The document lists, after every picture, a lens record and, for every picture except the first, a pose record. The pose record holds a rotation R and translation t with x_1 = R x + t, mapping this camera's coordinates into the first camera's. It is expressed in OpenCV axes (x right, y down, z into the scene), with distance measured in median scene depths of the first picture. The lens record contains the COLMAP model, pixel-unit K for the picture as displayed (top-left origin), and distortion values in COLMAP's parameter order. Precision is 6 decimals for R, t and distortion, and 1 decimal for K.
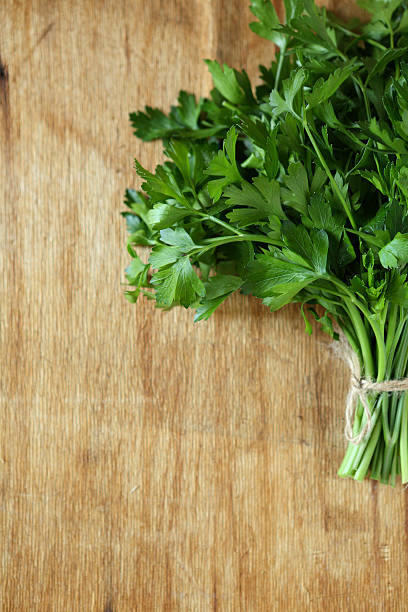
lens RADIAL K [[1216.7, 0, 204.0], [0, 1216.7, 306.0], [0, 0, 1]] dist [0.374443, 0.271800]
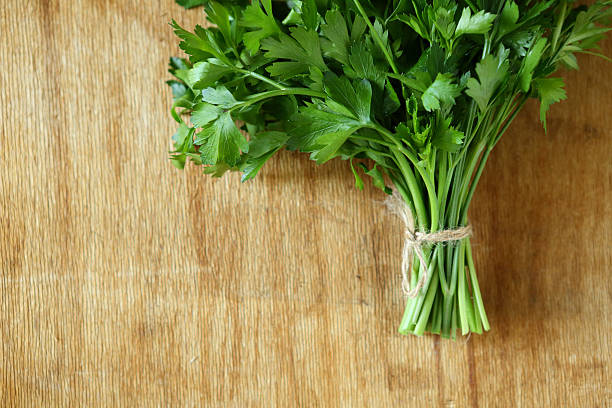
lens RADIAL K [[1216.7, 0, 306.0], [0, 1216.7, 204.0], [0, 0, 1]] dist [0.374443, 0.271800]
pose [[0.998395, -0.055849, -0.009423, 0.049269], [0.055392, 0.997528, -0.043243, 0.072418], [0.011815, 0.042651, 0.999020, 0.019088]]
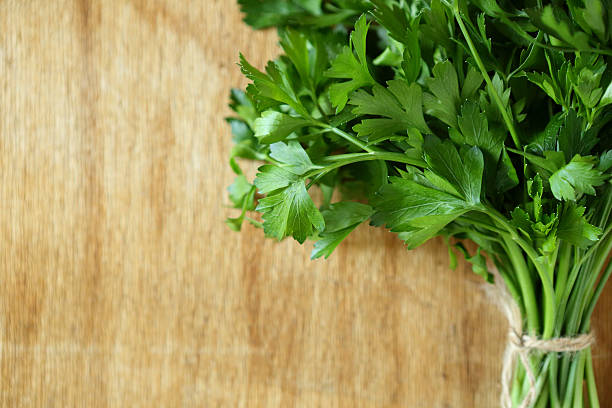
lens RADIAL K [[1216.7, 0, 306.0], [0, 1216.7, 204.0], [0, 0, 1]] dist [0.374443, 0.271800]
pose [[0.999526, 0.011908, -0.028387, 0.010014], [-0.011191, 0.999618, 0.025284, -0.041211], [0.028678, -0.024955, 0.999277, 0.195165]]
